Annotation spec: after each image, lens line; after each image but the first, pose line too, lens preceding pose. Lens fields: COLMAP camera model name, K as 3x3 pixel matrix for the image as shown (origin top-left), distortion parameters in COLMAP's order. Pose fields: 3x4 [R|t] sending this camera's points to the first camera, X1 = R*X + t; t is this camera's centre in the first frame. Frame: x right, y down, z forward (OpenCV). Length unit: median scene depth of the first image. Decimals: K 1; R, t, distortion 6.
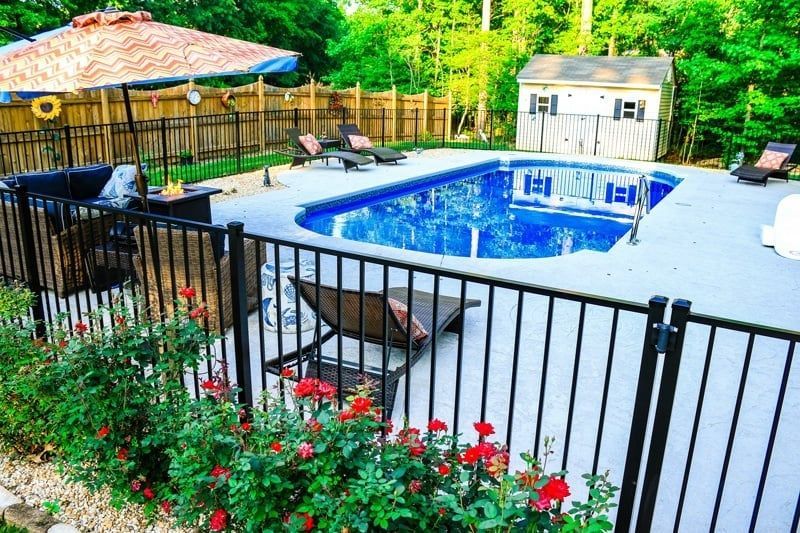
lens RADIAL K [[656.2, 0, 400.0], [0, 656.2, 266.5], [0, 0, 1]] dist [-0.152571, 0.127877]
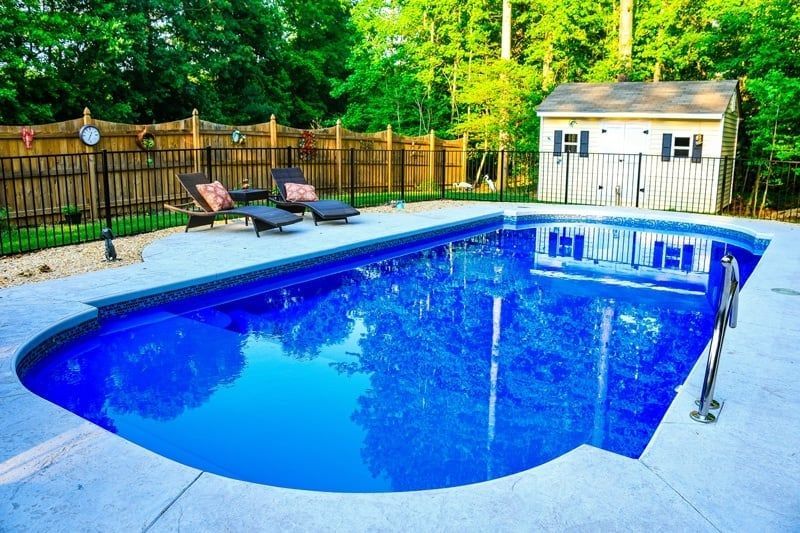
lens RADIAL K [[656.2, 0, 400.0], [0, 656.2, 266.5], [0, 0, 1]] dist [-0.152571, 0.127877]
pose [[0.997290, -0.001253, -0.073558, 0.072961], [-0.004576, 0.996863, -0.079017, -0.038012], [0.073427, 0.079140, 0.994156, 0.214402]]
